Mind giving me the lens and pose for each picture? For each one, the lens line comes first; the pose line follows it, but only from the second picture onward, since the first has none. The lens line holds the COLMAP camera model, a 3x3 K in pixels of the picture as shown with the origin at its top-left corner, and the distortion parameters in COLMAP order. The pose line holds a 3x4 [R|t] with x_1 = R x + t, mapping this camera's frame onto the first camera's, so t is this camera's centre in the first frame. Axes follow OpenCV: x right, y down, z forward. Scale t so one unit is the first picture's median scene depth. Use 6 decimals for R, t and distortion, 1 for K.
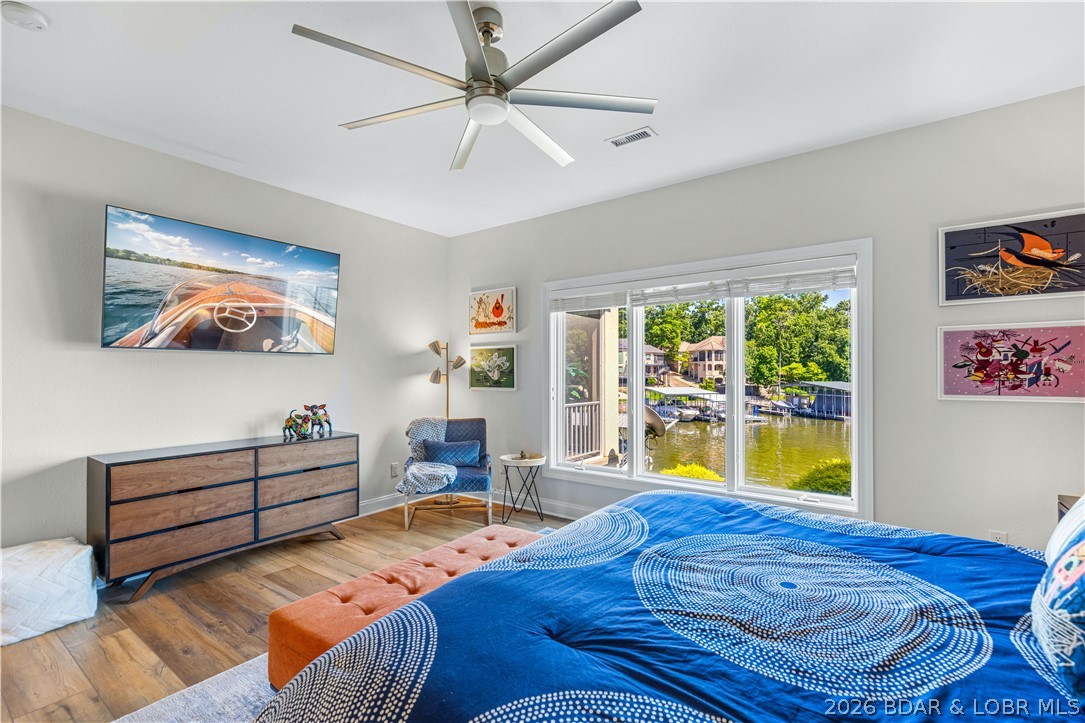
lens RADIAL K [[490.6, 0, 542.9], [0, 490.6, 371.0], [0, 0, 1]] dist [0.009649, -0.001673]
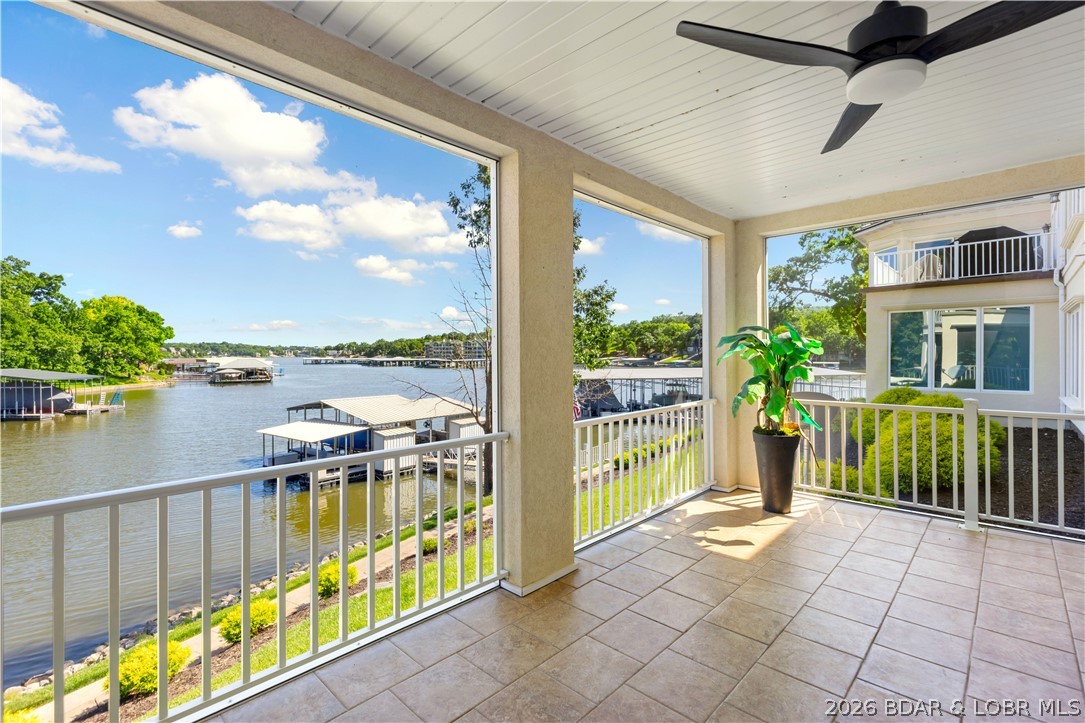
lens RADIAL K [[490.6, 0, 547.4], [0, 490.6, 354.4], [0, 0, 1]] dist [0.009649, -0.001673]
pose [[0.122114, -0.000707, 0.992516, -0.040461], [0.001033, 0.999999, 0.000585, 0.000674], [-0.992516, 0.000954, 0.122114, 0.108636]]
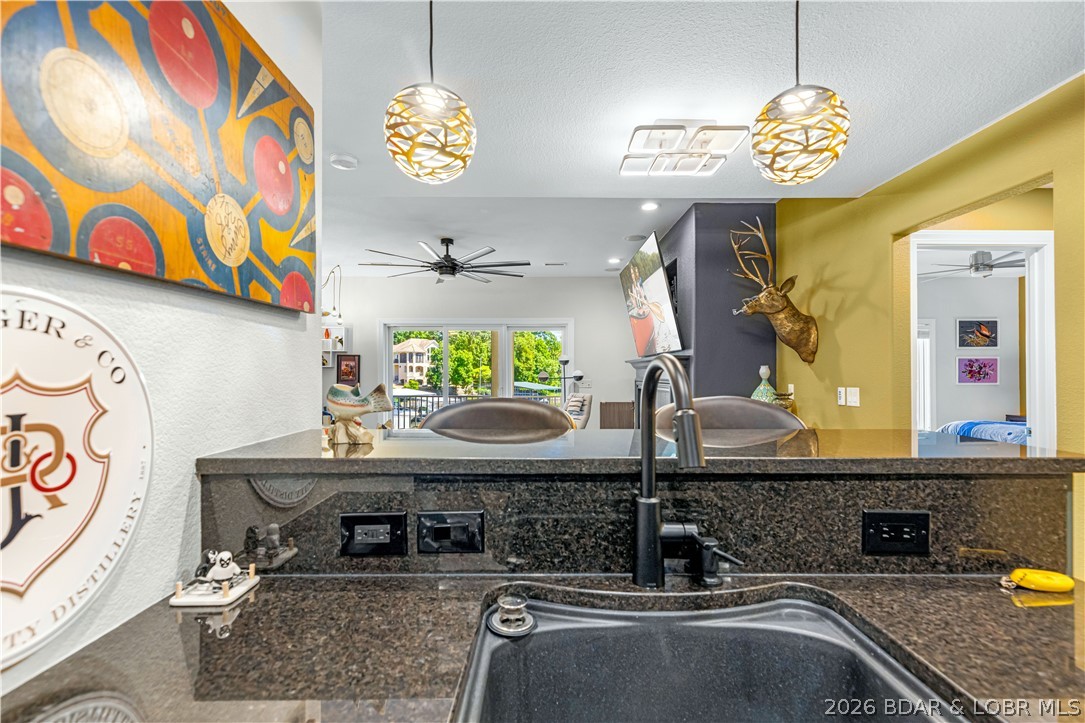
lens RADIAL K [[490.6, 0, 546.9], [0, 490.6, 370.2], [0, 0, 1]] dist [0.009649, -0.001673]
pose [[0.796942, 0.005385, 0.604031, -0.075432], [-0.002582, 0.999981, -0.005509, 0.000029], [-0.604050, 0.002831, 0.796942, 0.007218]]
